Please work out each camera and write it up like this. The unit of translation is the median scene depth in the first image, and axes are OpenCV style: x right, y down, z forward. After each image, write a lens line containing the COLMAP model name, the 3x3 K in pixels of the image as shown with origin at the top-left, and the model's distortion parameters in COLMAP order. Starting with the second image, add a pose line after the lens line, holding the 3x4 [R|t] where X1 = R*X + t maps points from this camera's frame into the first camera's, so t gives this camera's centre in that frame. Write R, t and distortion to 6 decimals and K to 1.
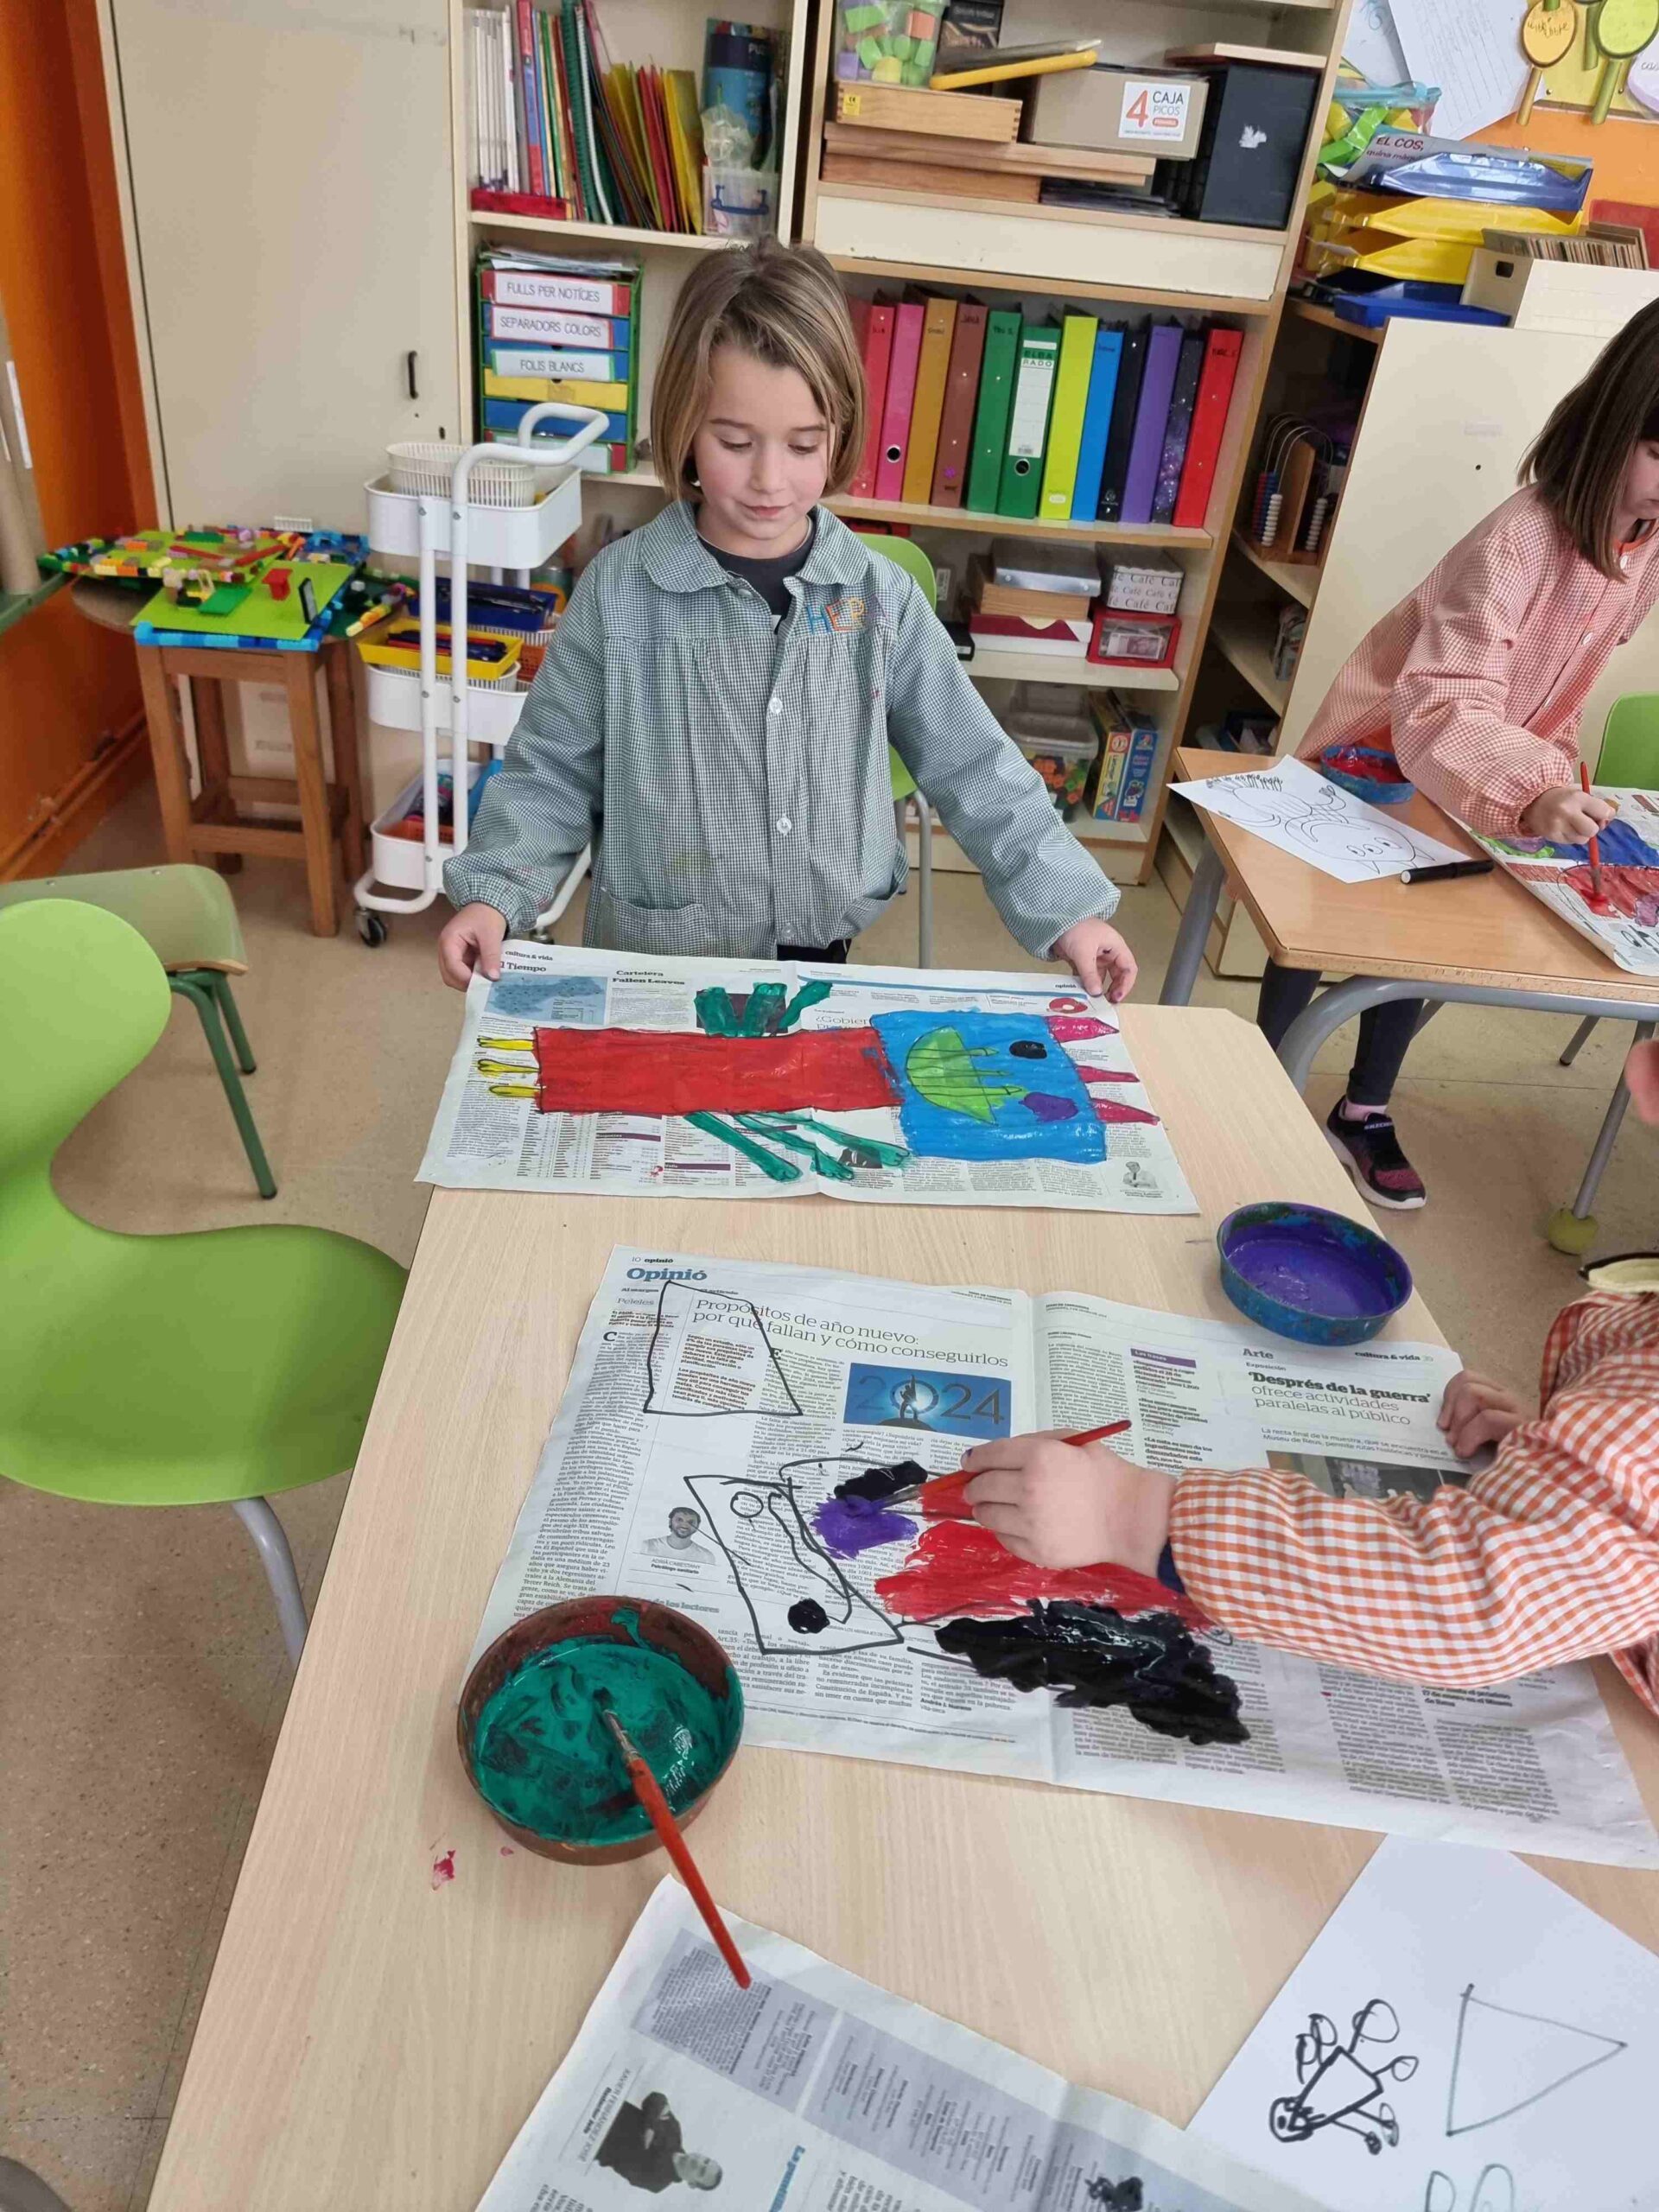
lens RADIAL K [[1562.8, 0, 767.9], [0, 1562.8, 1111.6], [0, 0, 1]] dist [0.030847, -0.043280]
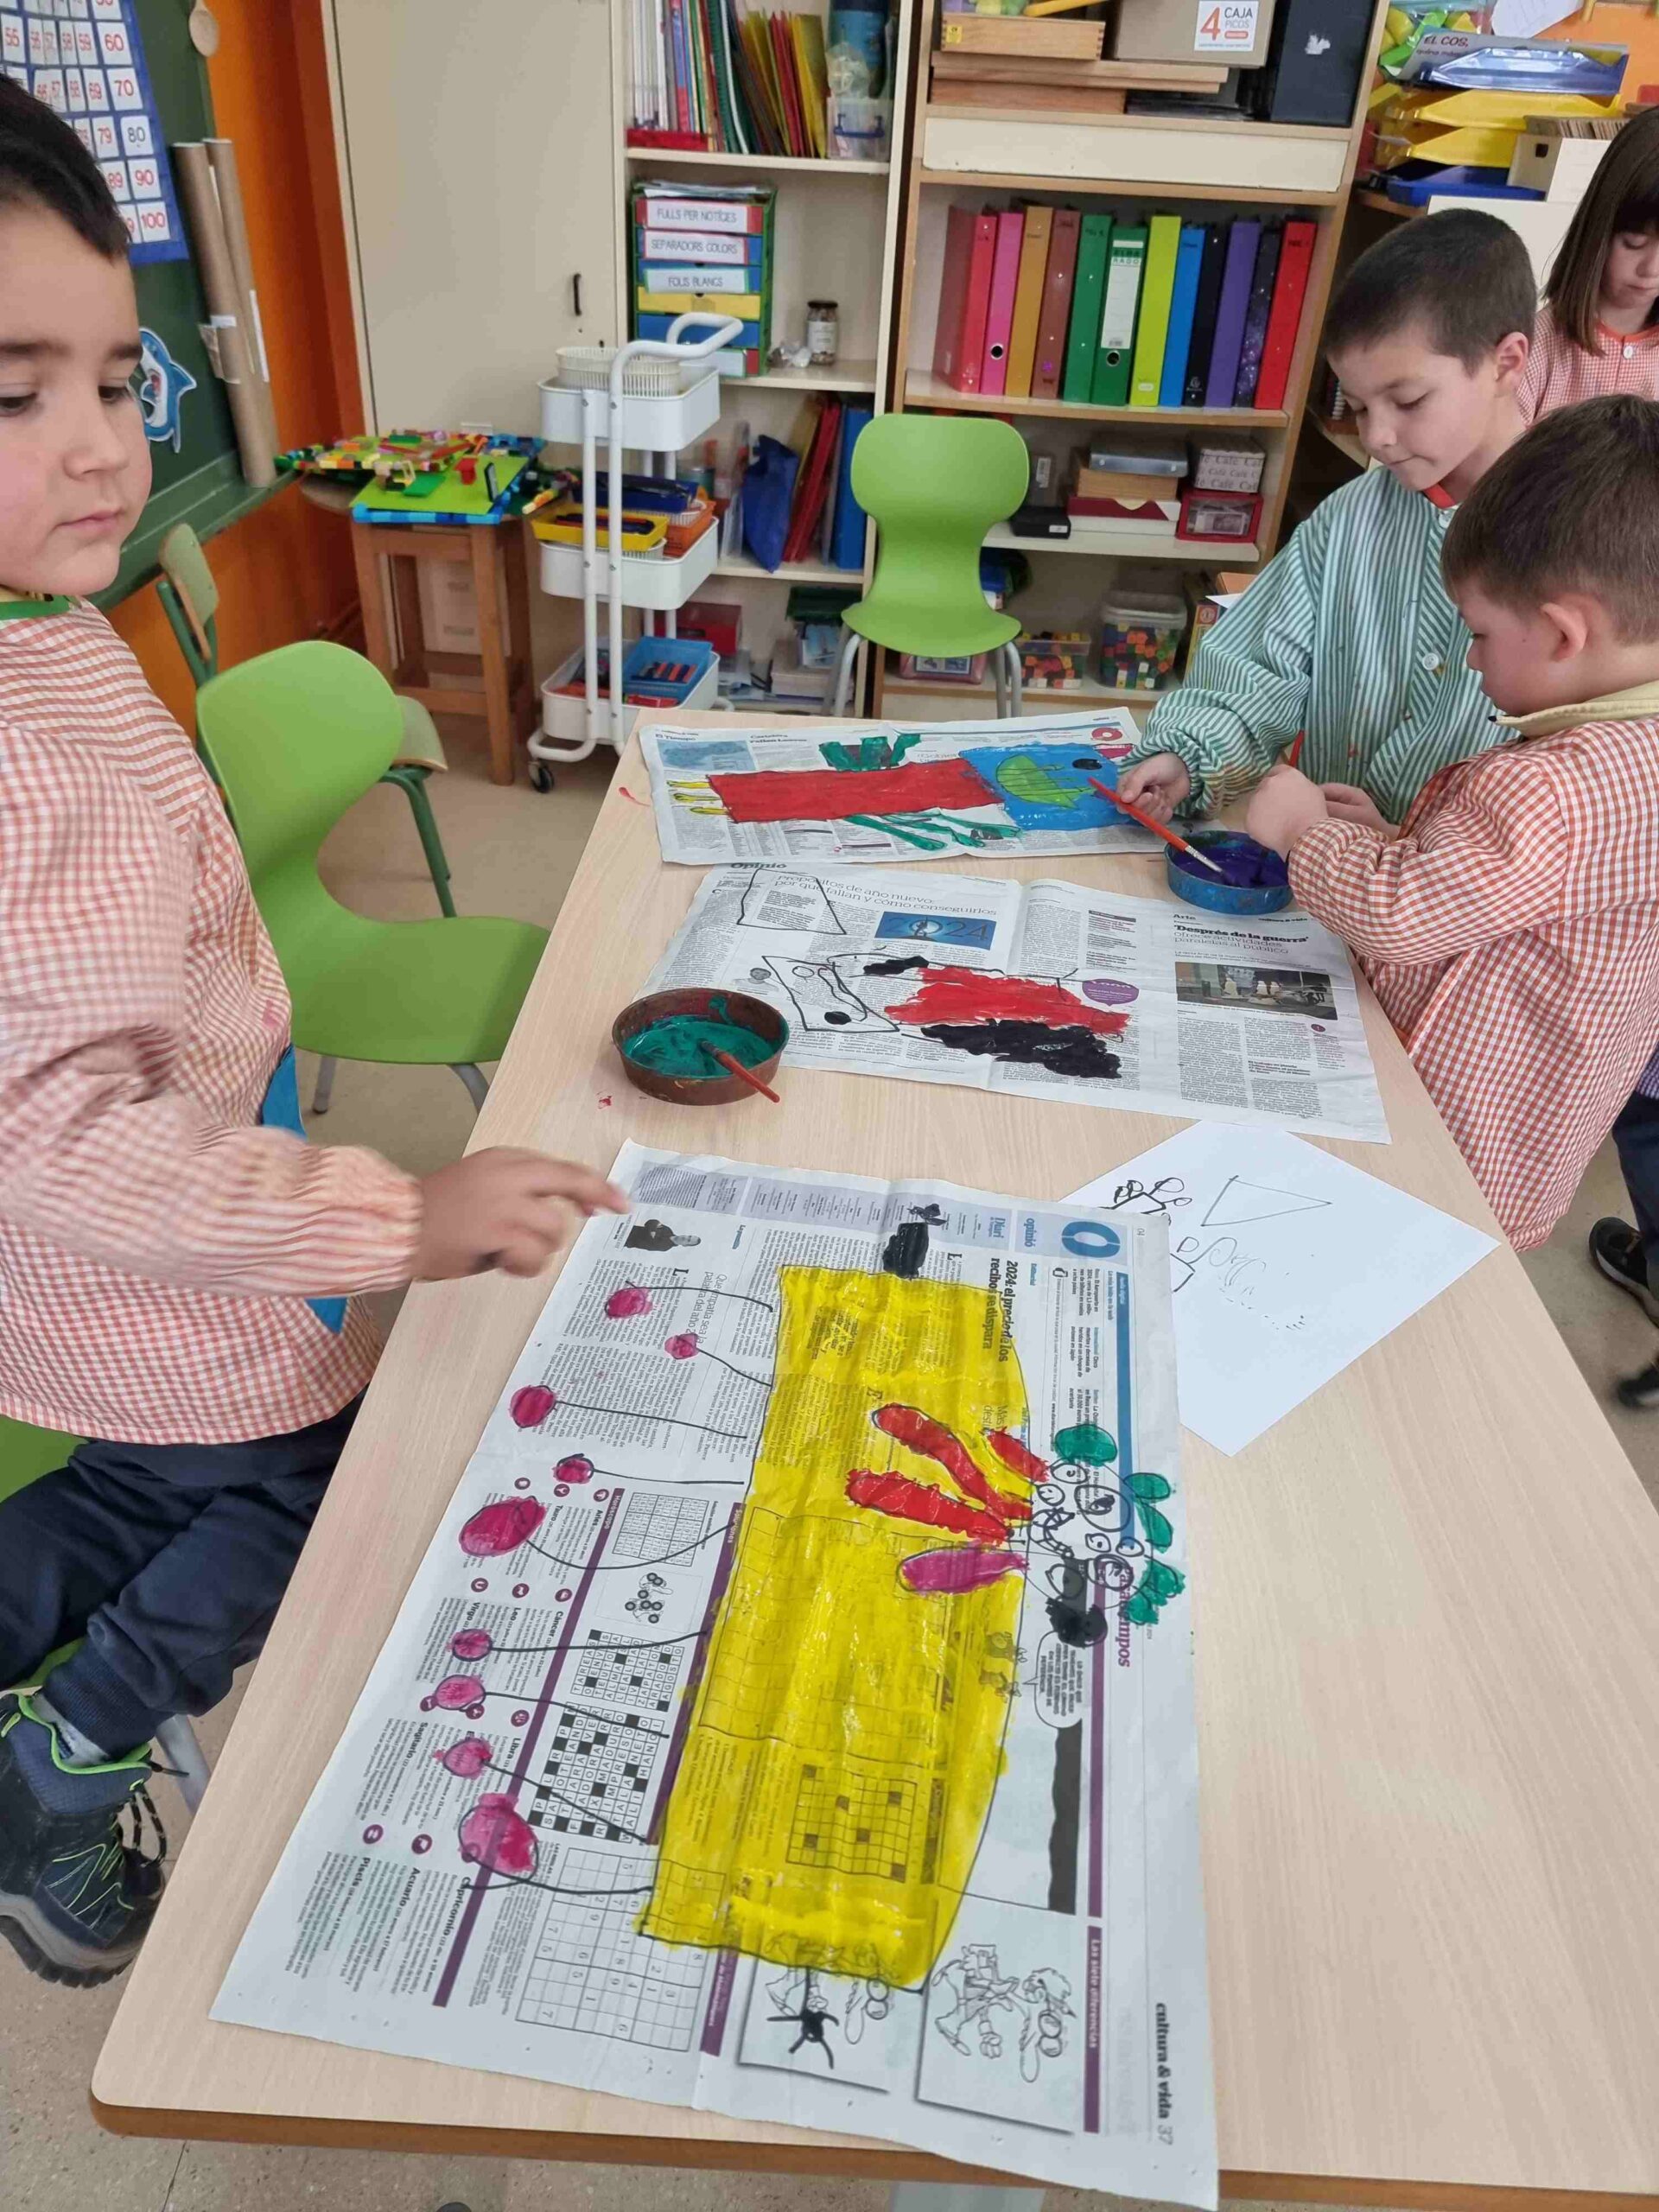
lens RADIAL K [[1562.8, 0, 758.5], [0, 1562.8, 1148.6], [0, 0, 1]] dist [0.030847, -0.043280]
pose [[0.994702, 0.009546, -0.102360, 0.034043], [-0.006276, 0.999461, 0.032219, 0.128850], [0.102613, -0.031406, 0.994225, -0.169734]]
